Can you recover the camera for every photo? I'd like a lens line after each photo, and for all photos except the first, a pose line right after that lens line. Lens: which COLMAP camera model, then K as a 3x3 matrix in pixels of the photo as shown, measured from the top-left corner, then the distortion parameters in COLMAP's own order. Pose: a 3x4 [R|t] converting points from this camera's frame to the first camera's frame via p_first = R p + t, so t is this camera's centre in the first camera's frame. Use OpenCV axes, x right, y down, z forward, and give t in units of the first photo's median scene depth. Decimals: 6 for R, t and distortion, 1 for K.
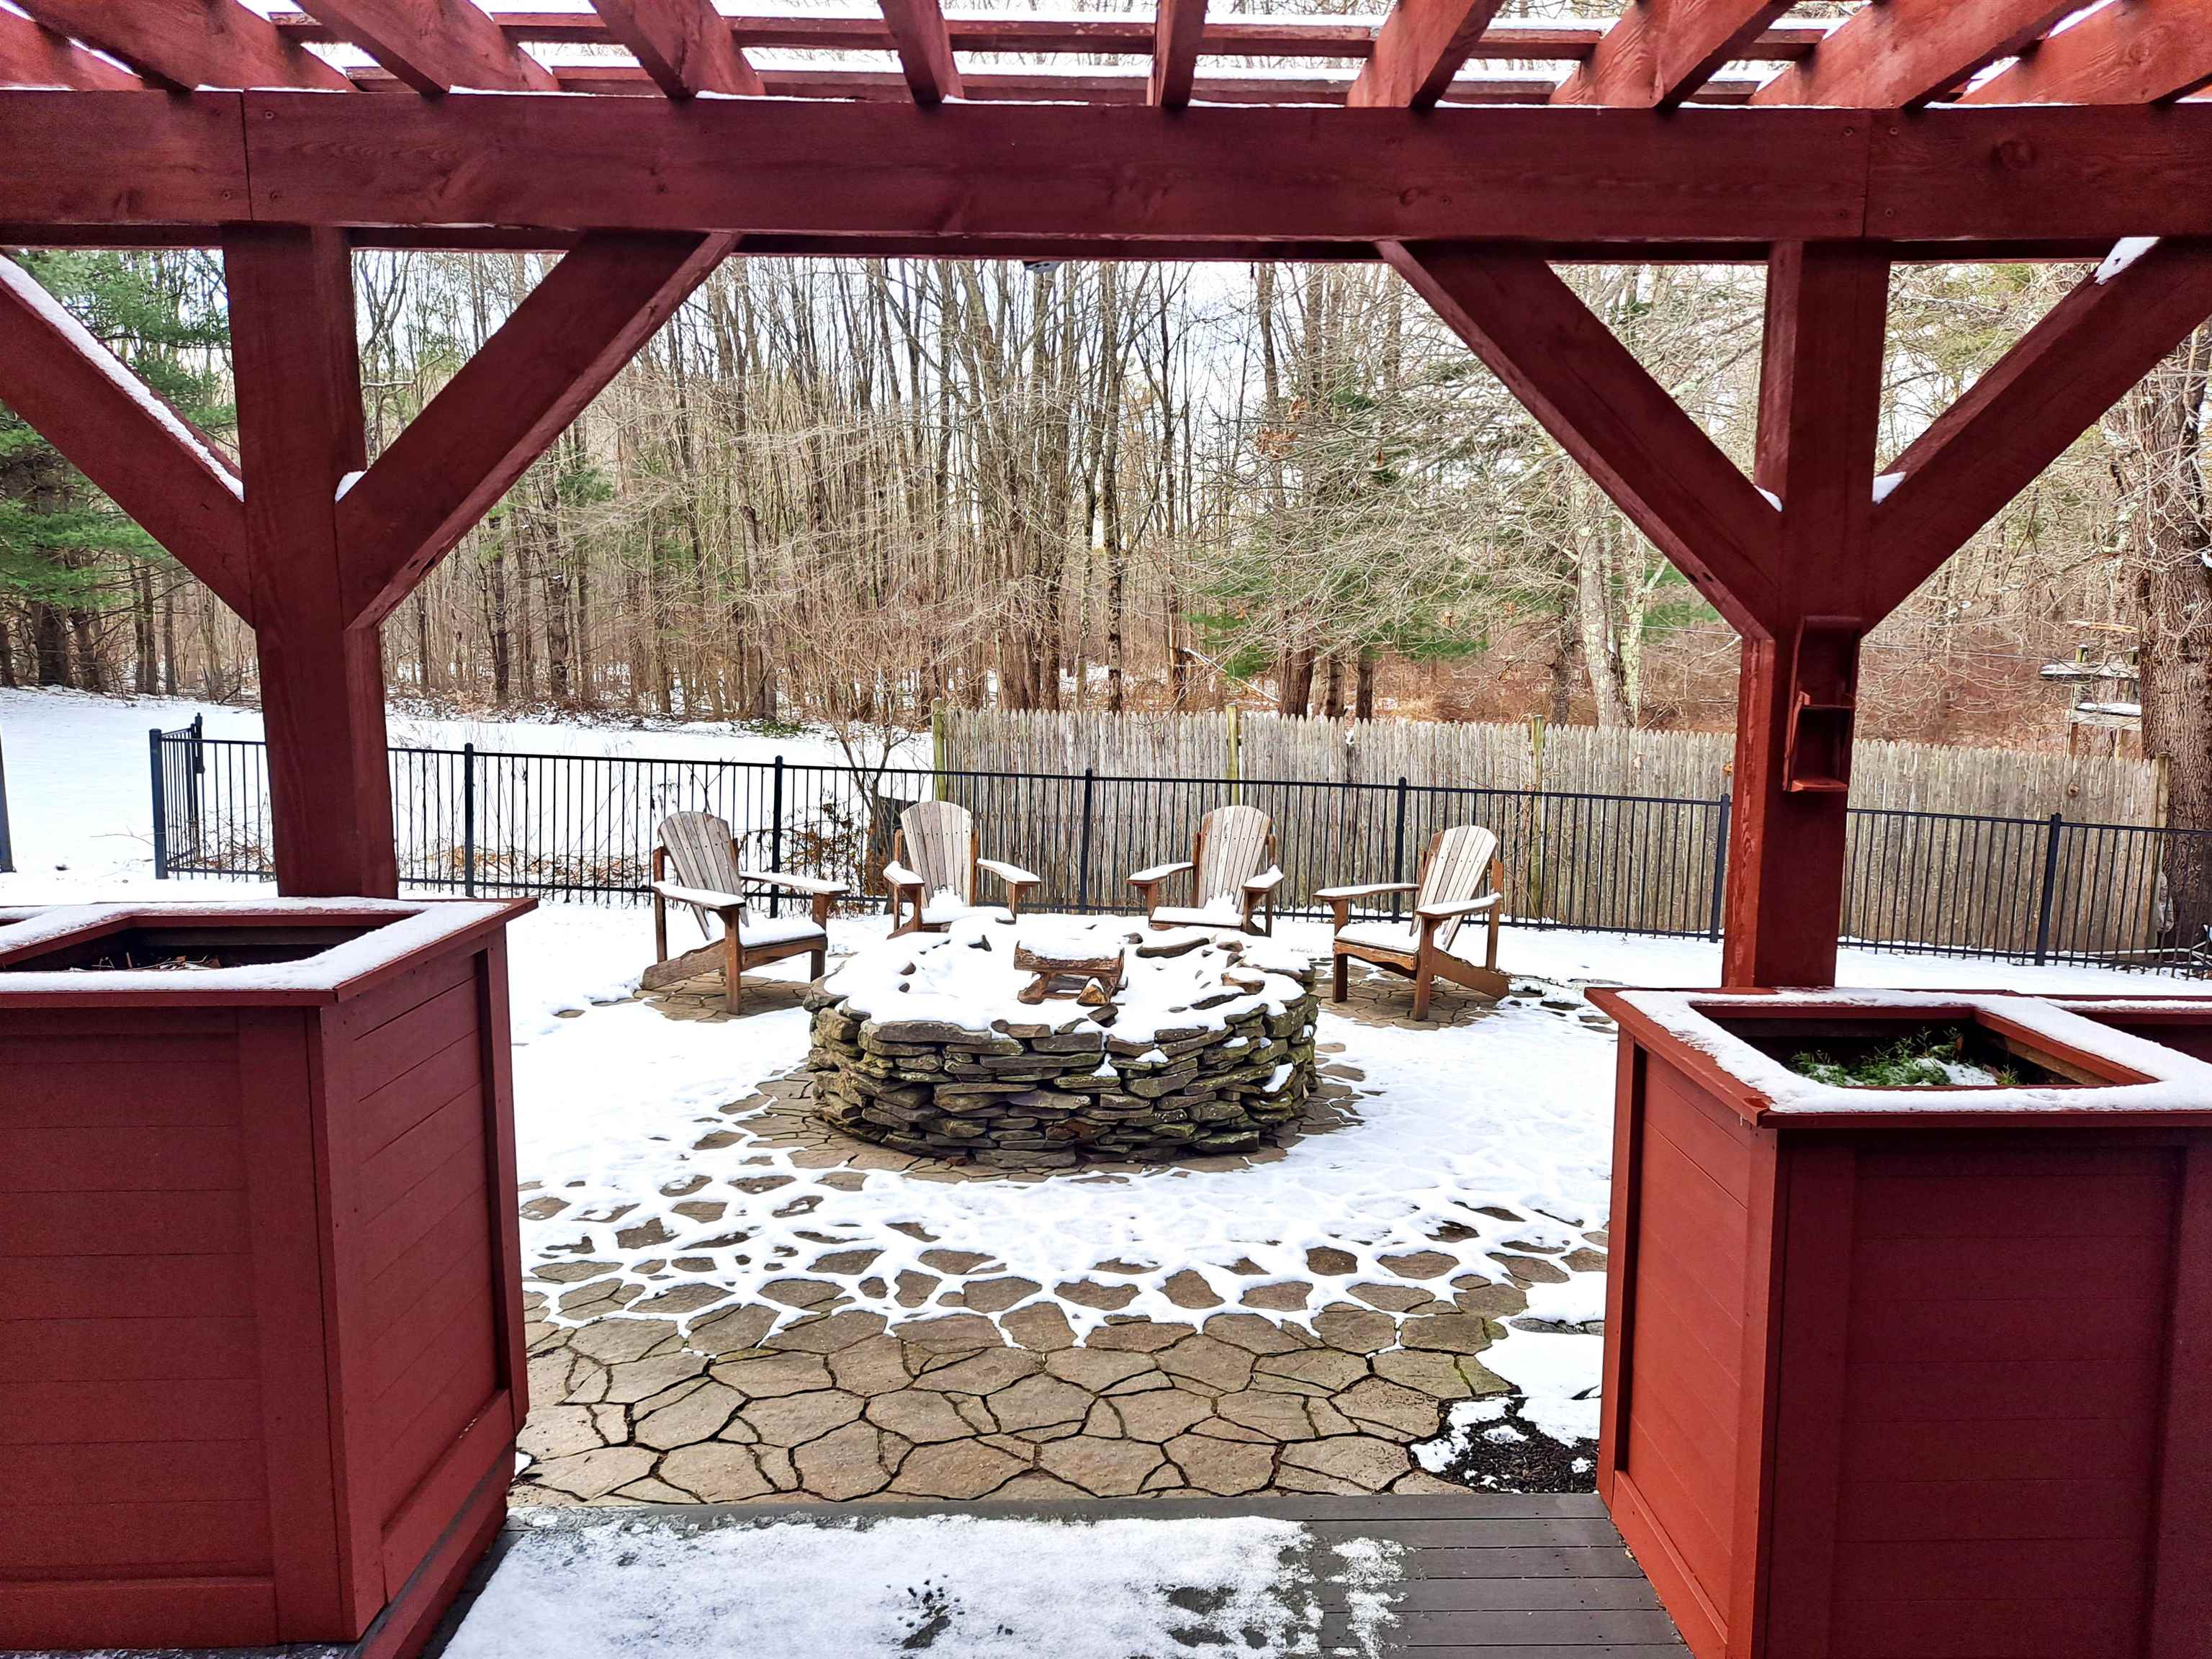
lens RADIAL K [[1610.3, 0, 1107.5], [0, 1610.3, 835.0], [0, 0, 1]] dist [0.008261, 0.003149]
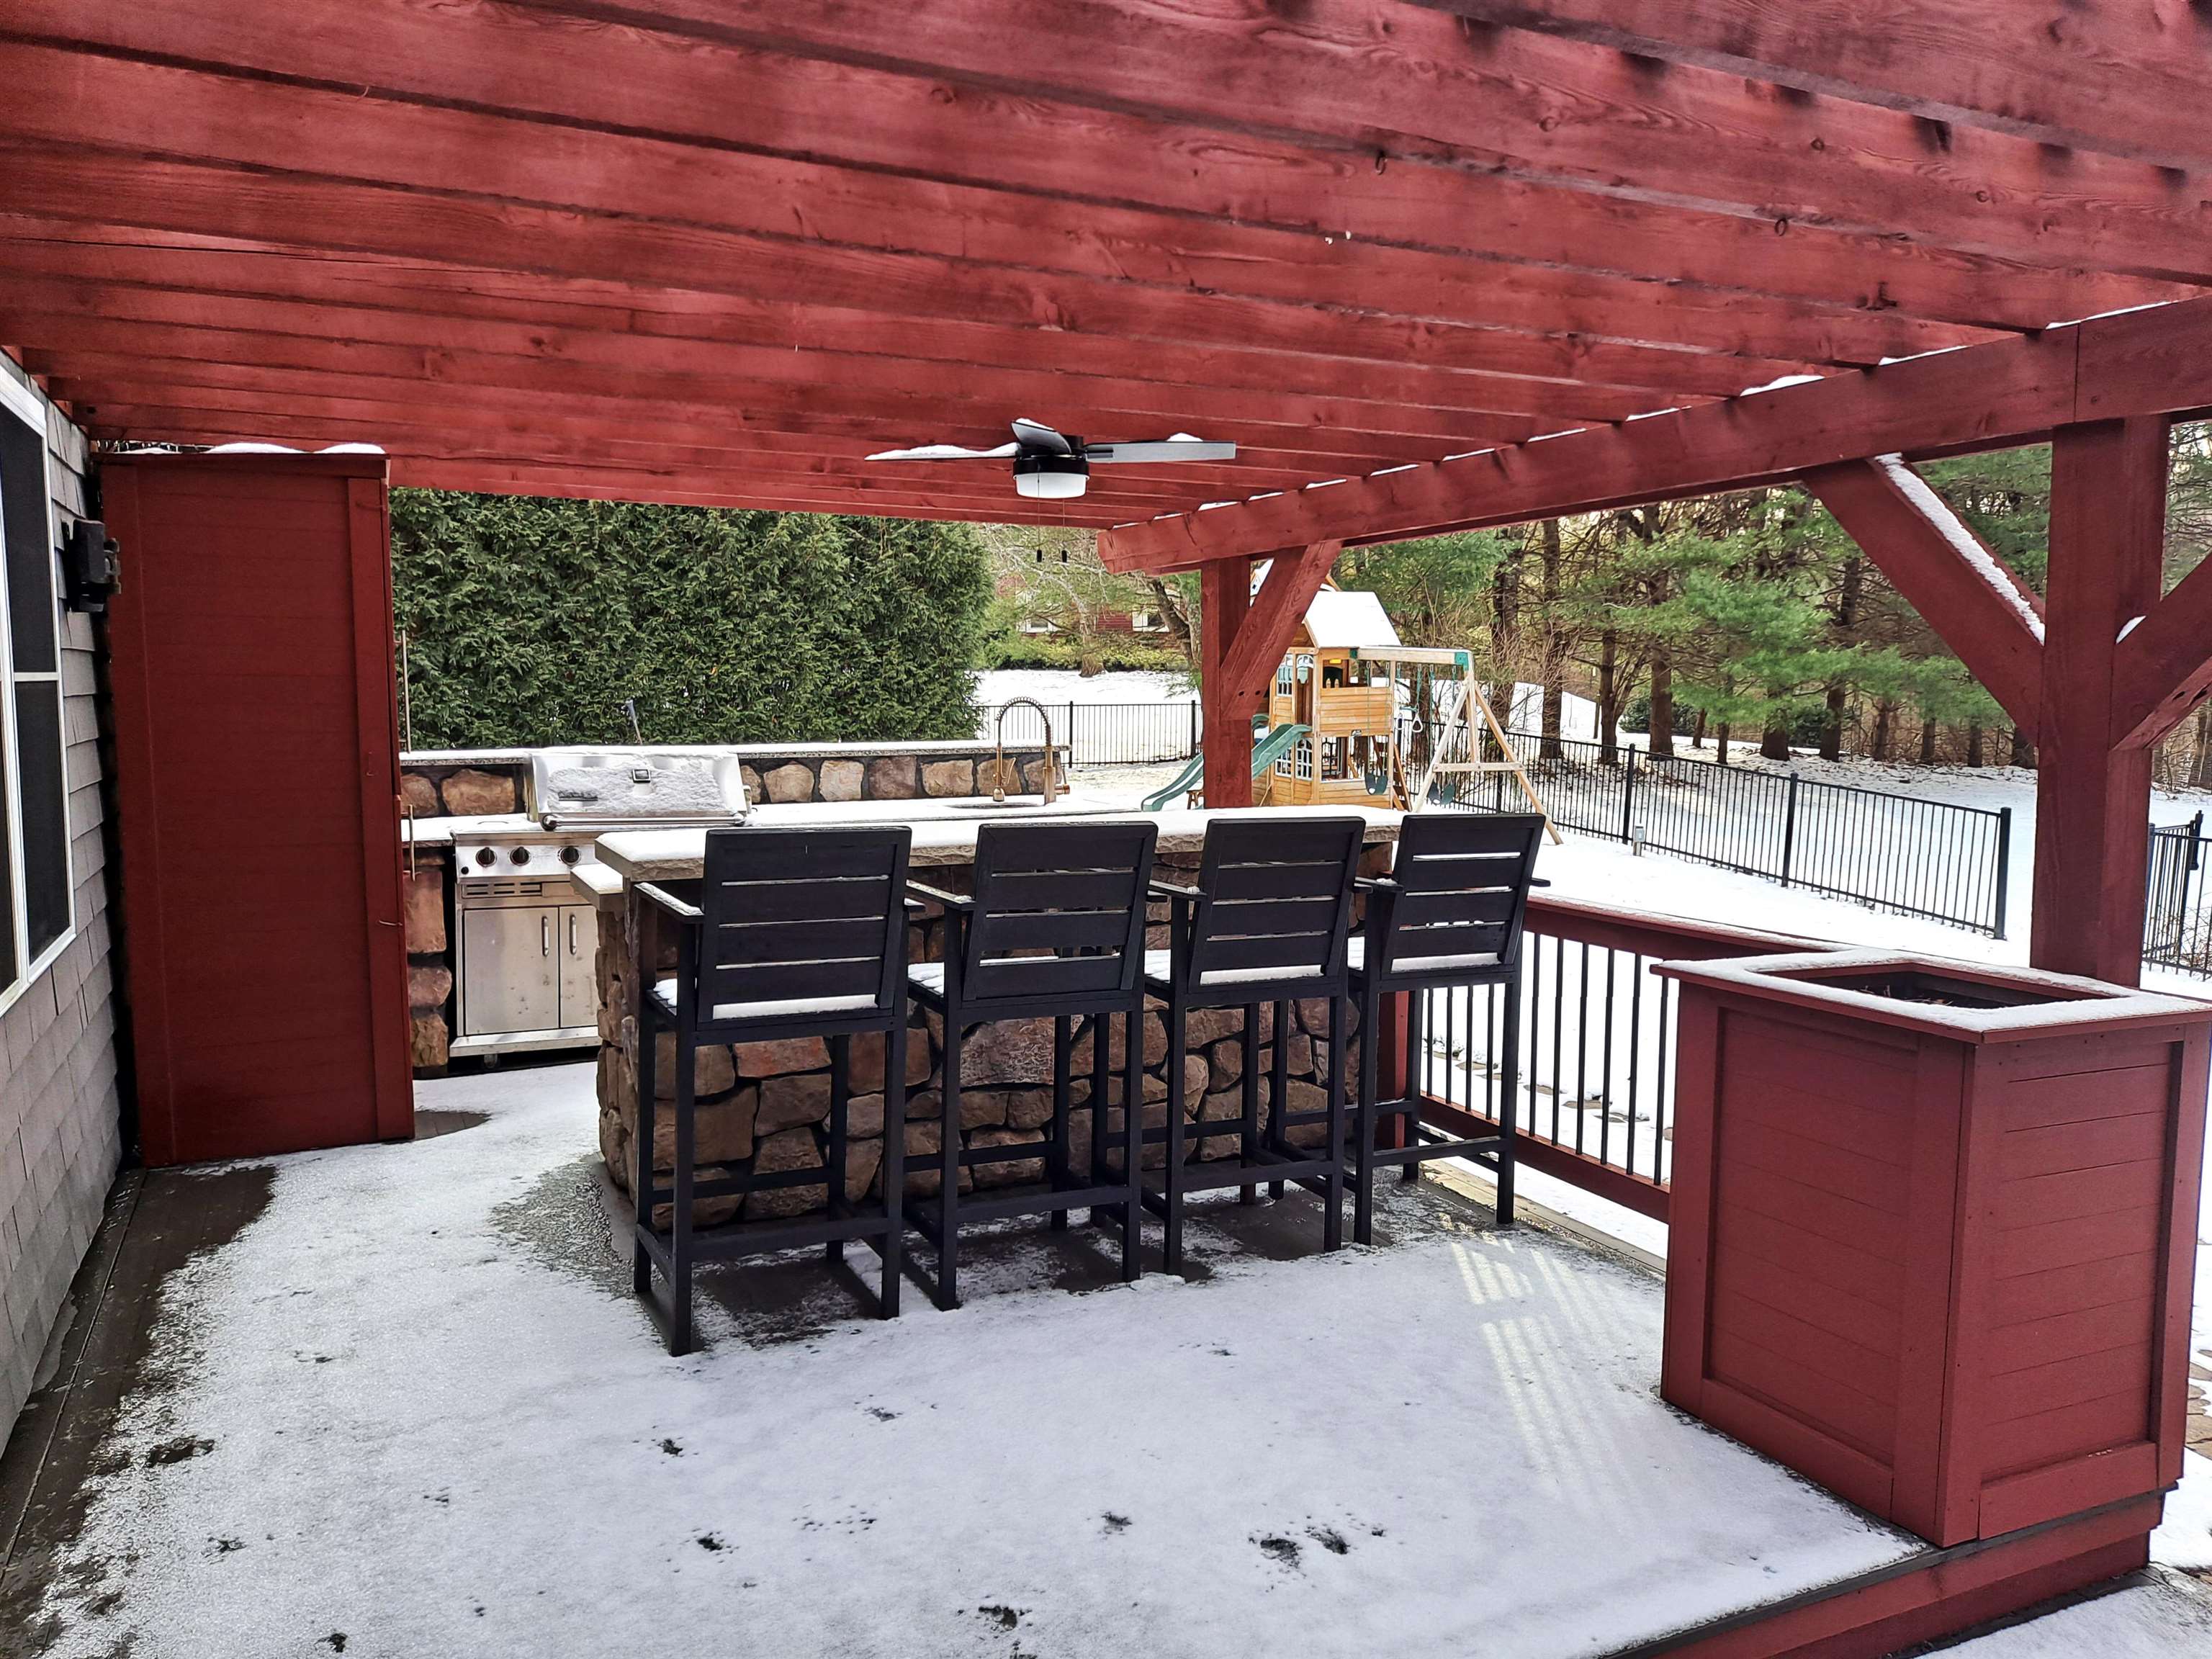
lens RADIAL K [[1610.3, 0, 1100.8], [0, 1610.3, 837.1], [0, 0, 1]] dist [0.008261, 0.003149]
pose [[0.412362, 0.084045, -0.907135, 0.305235], [-0.131546, 0.990793, 0.031999, -0.005300], [0.901473, 0.106135, 0.419621, -0.157334]]
